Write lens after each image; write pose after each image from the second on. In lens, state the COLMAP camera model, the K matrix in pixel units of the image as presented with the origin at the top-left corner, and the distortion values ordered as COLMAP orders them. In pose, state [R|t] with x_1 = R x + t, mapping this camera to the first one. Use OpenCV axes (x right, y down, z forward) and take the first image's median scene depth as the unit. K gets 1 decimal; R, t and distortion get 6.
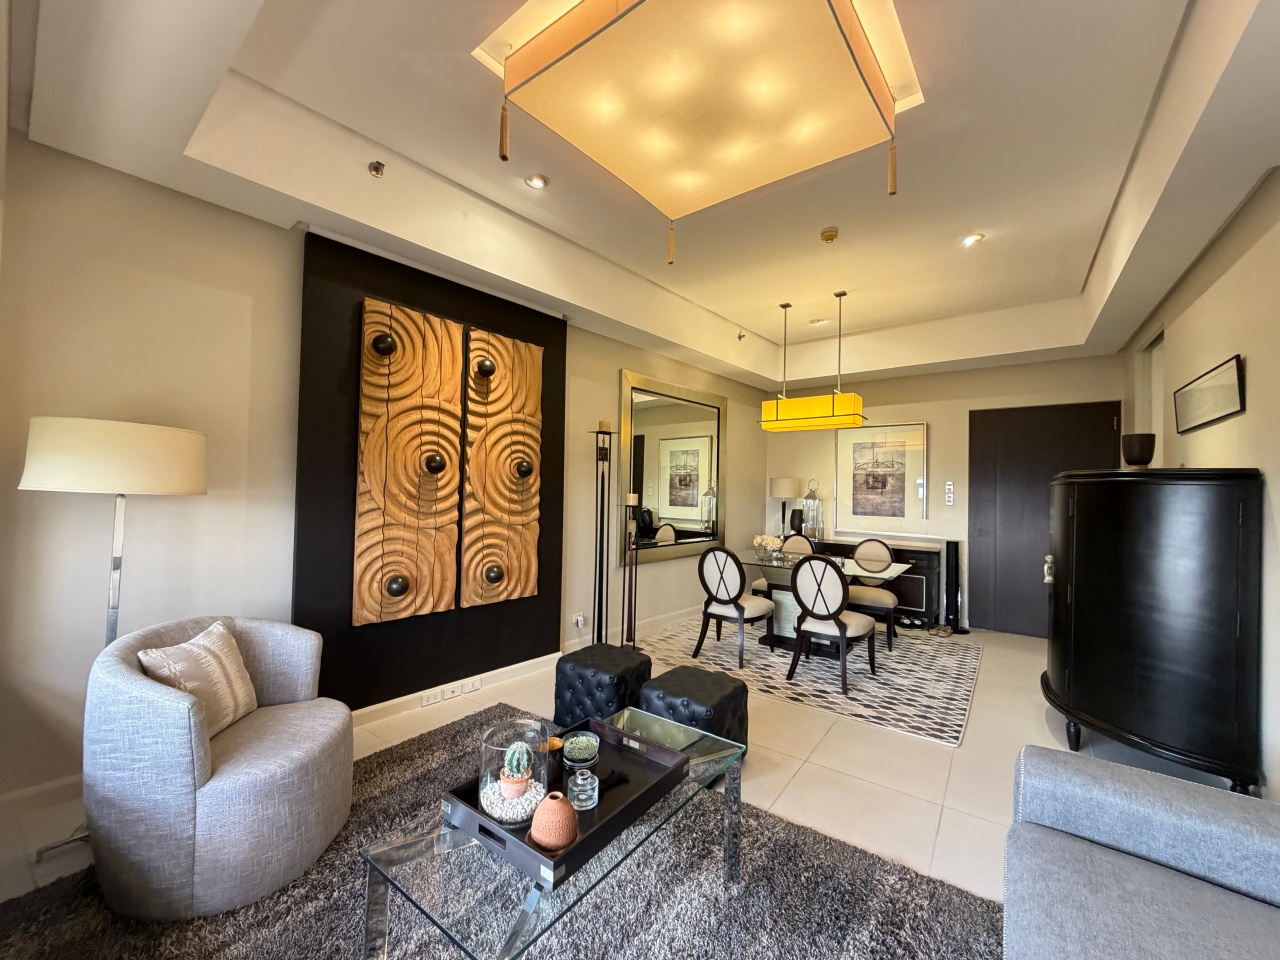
lens RADIAL K [[512.8, 0, 635.3], [0, 512.8, 479.3], [0, 0, 1]] dist [-0.001217, 0.000133]
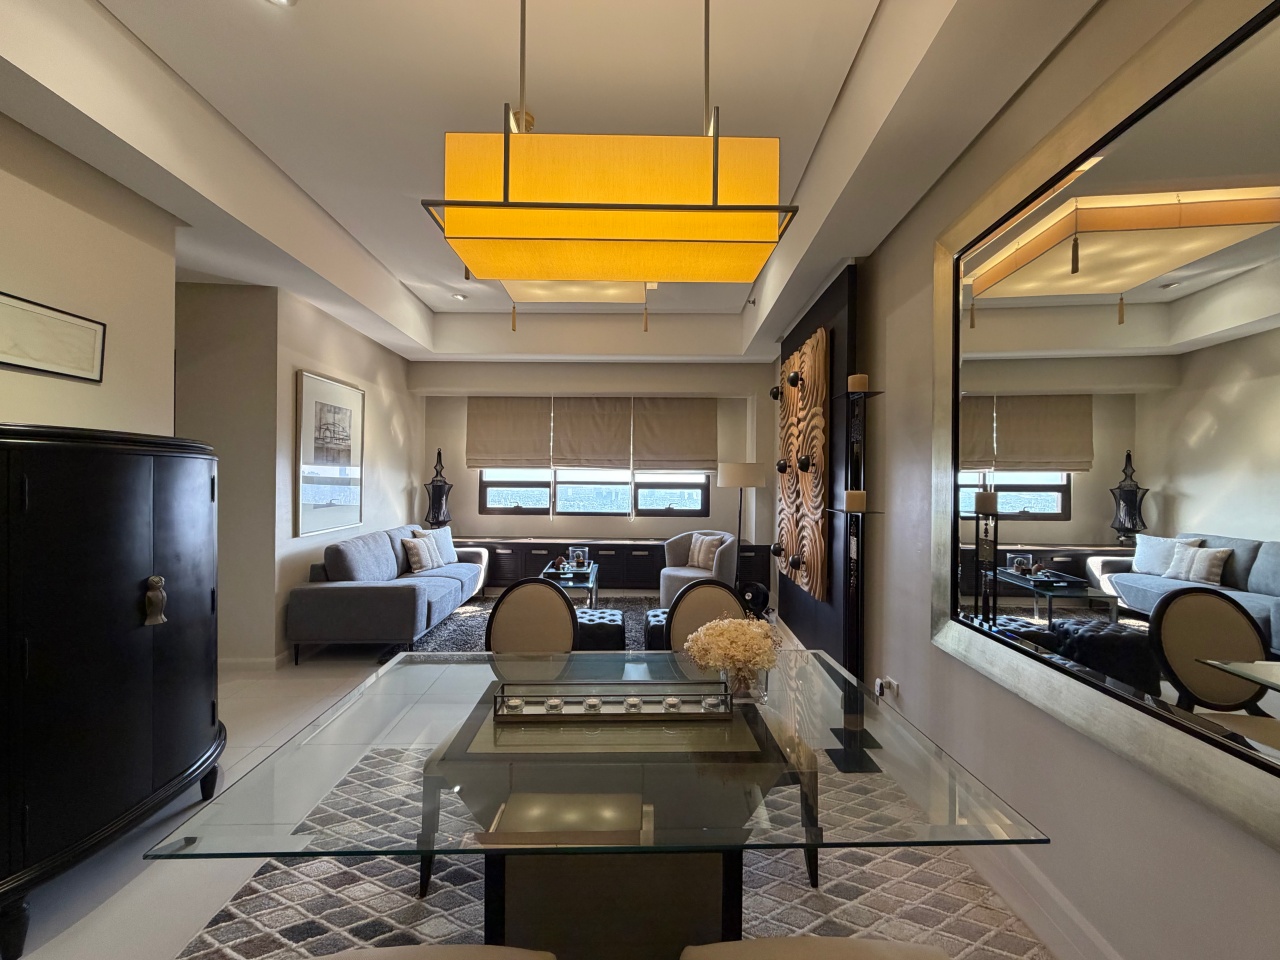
lens RADIAL K [[508.5, 0, 638.2], [0, 508.5, 480.6], [0, 0, 1]] dist [-0.001446, 0.000242]
pose [[-0.786031, -0.028181, -0.617544, 0.685707], [-0.013298, 0.999500, -0.028684, 0.046885], [0.618044, -0.014334, -0.786013, 1.673511]]
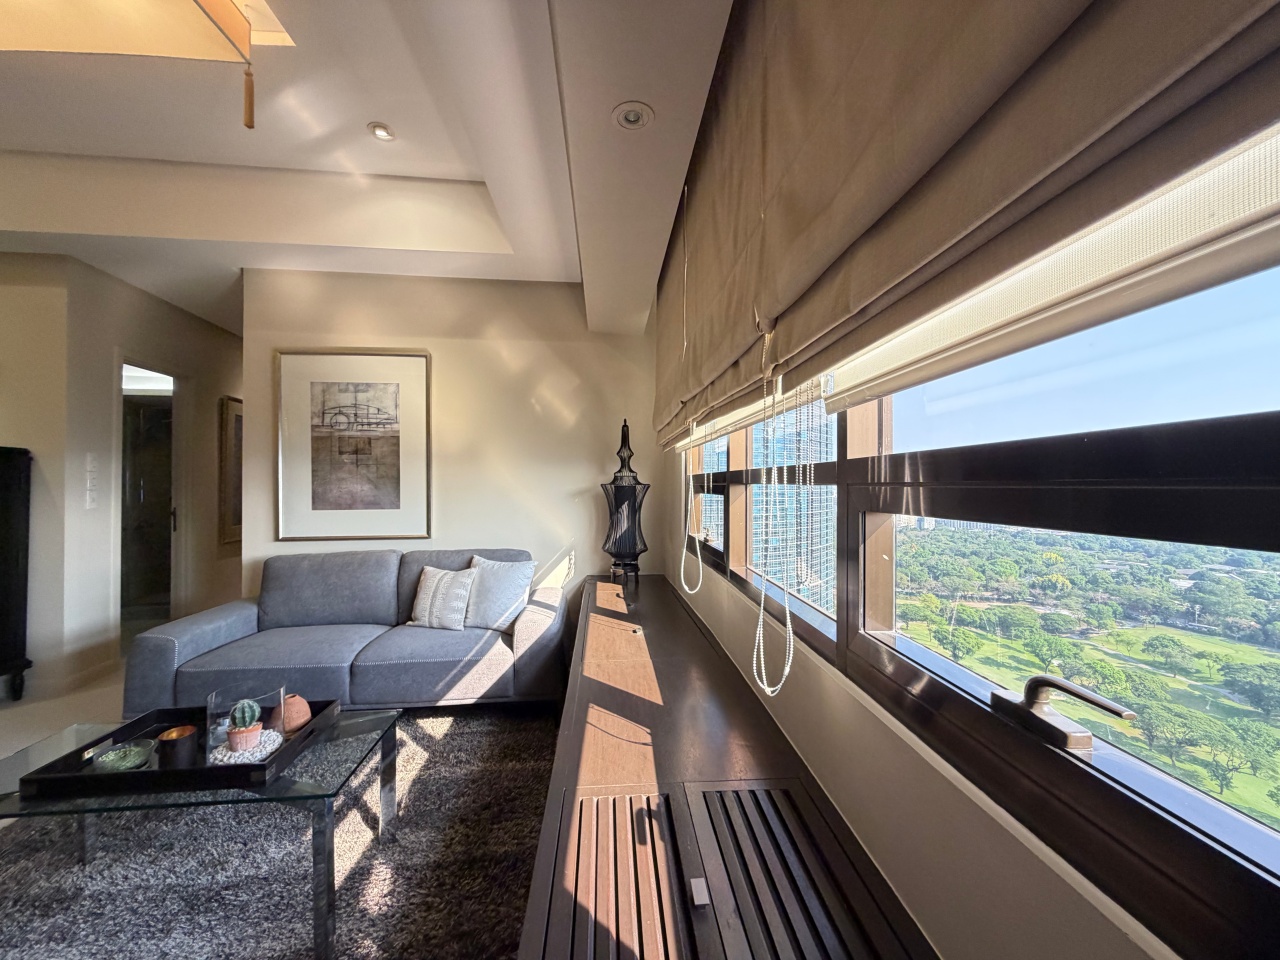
lens RADIAL K [[512.8, 0, 635.3], [0, 512.8, 479.3], [0, 0, 1]] dist [-0.001217, 0.000133]
pose [[-0.671952, -0.017386, 0.740391, -0.637747], [-0.032704, 0.999446, -0.006212, 0.012695], [-0.739873, -0.028388, -0.672148, 0.463350]]
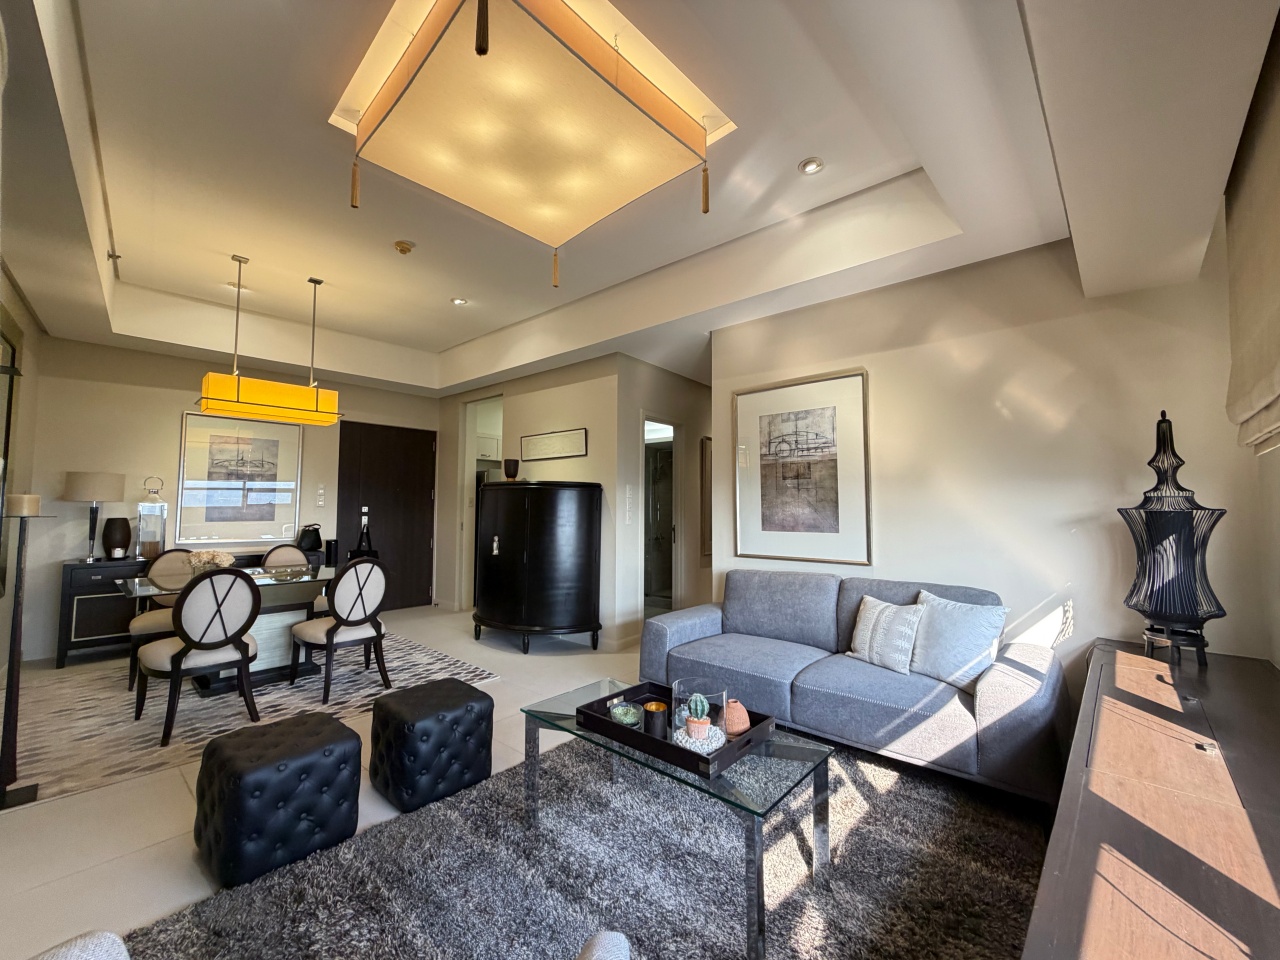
lens RADIAL K [[508.5, 0, 638.2], [0, 508.5, 480.6], [0, 0, 1]] dist [-0.001446, 0.000242]
pose [[0.092017, 0.029366, 0.995324, -0.596710], [-0.024657, 0.999326, -0.027205, 0.015222], [-0.995452, -0.022038, 0.092679, 0.422696]]
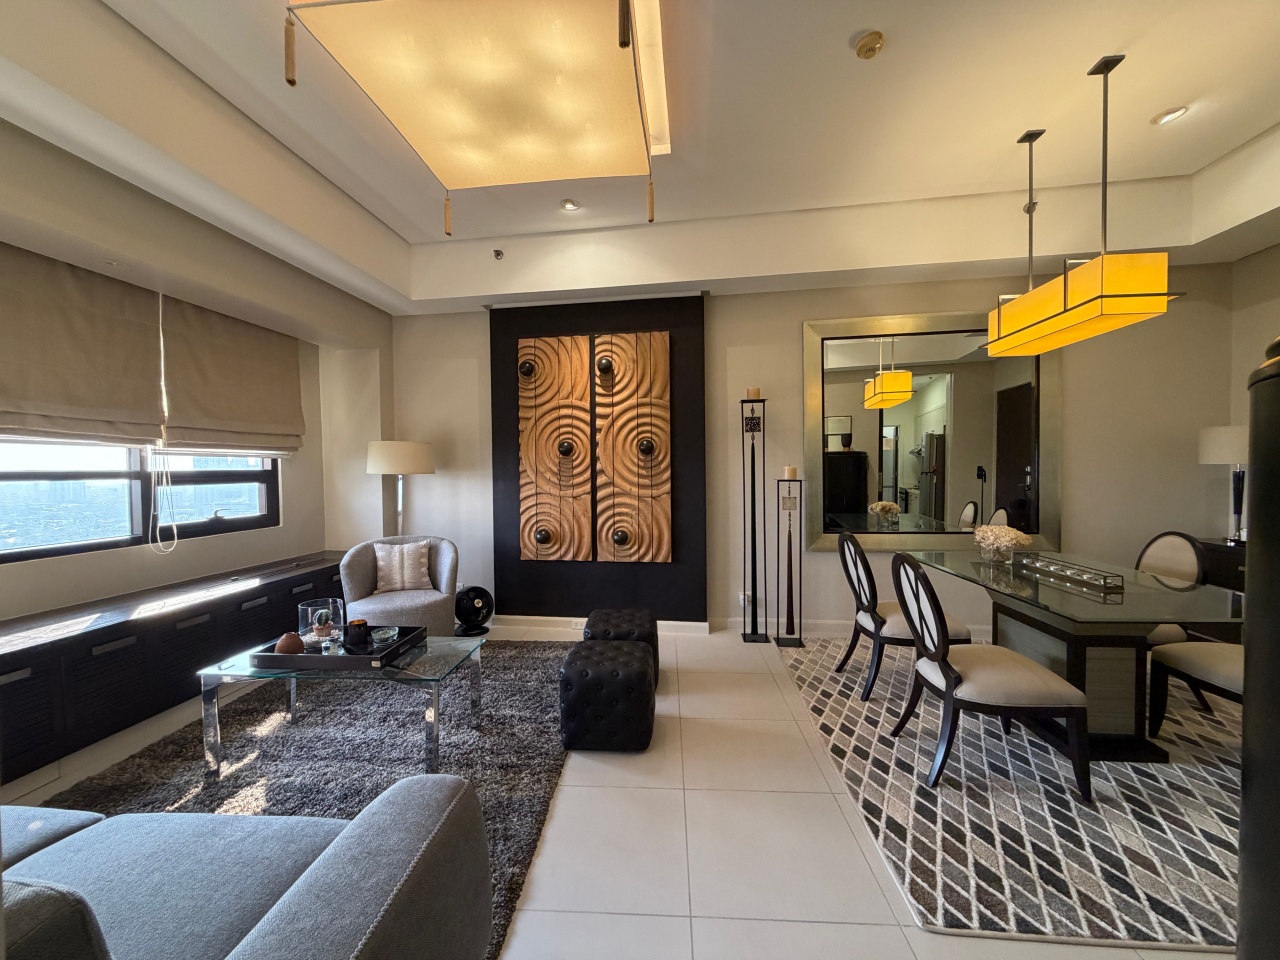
lens RADIAL K [[512.8, 0, 635.3], [0, 512.8, 479.3], [0, 0, 1]] dist [-0.001217, 0.000133]
pose [[0.530988, -0.009508, -0.847326, 0.761810], [0.041801, 0.999014, 0.014984, 0.033968], [0.846348, -0.043375, 0.530862, 0.406912]]
